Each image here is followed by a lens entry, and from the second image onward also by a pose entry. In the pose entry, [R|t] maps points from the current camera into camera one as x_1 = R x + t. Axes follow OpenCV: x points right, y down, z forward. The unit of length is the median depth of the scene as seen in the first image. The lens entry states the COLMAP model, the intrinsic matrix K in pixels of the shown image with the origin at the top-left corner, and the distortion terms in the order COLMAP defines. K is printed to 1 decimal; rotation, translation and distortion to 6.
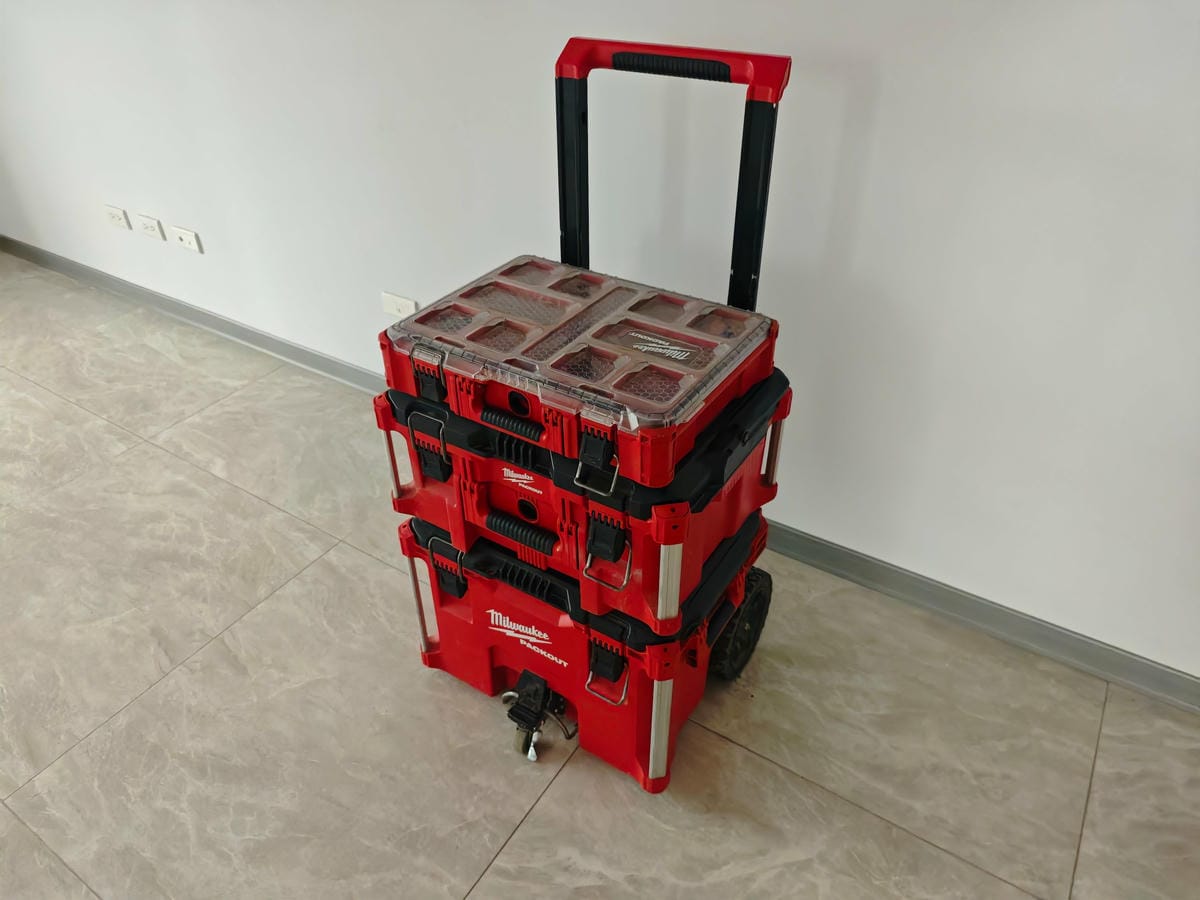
lens RADIAL K [[811.3, 0, 598.4], [0, 811.3, 444.2], [0, 0, 1]] dist [-0.001652, 0.000207]
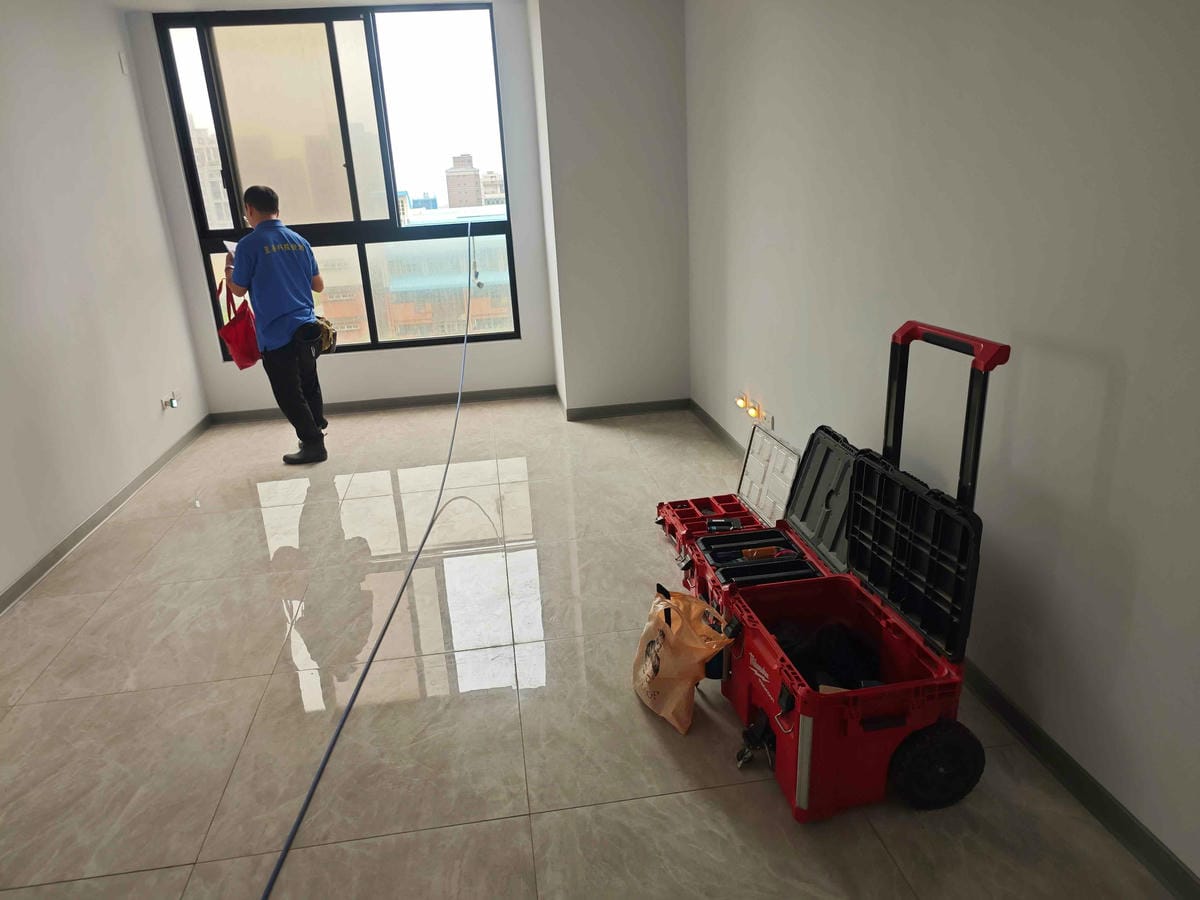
lens RADIAL K [[813.1, 0, 601.8], [0, 813.1, 436.3], [0, 0, 1]] dist [-0.004736, 0.002123]
pose [[0.654658, 0.189703, -0.731735, 0.707370], [-0.388931, 0.914572, -0.110860, 0.109433], [0.648194, 0.357170, 0.672514, -0.350892]]
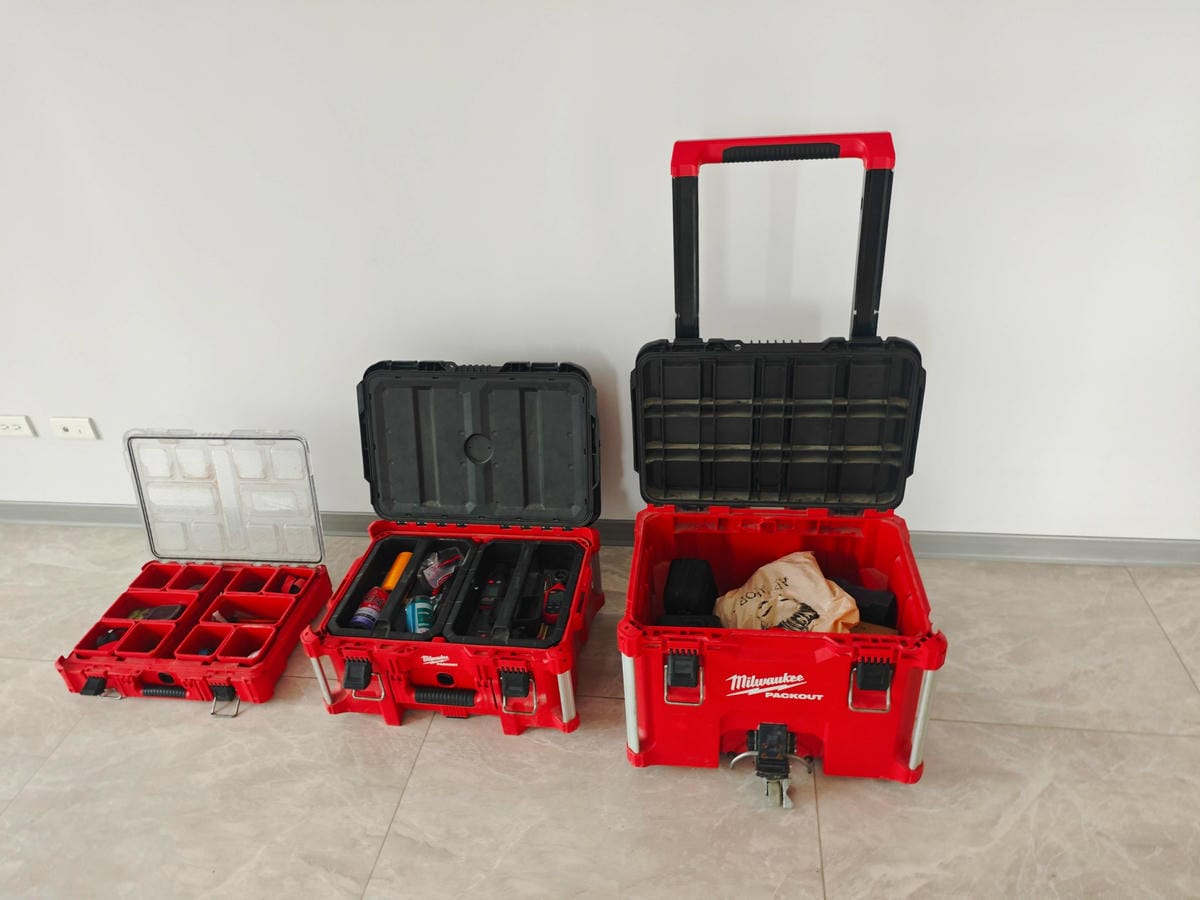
lens RADIAL K [[813.1, 0, 601.8], [0, 813.1, 436.3], [0, 0, 1]] dist [-0.004736, 0.002123]
pose [[0.905795, -0.252454, 0.340297, -0.547665], [0.285122, 0.957249, -0.048783, -0.081533], [-0.313433, 0.141214, 0.939052, 0.042532]]
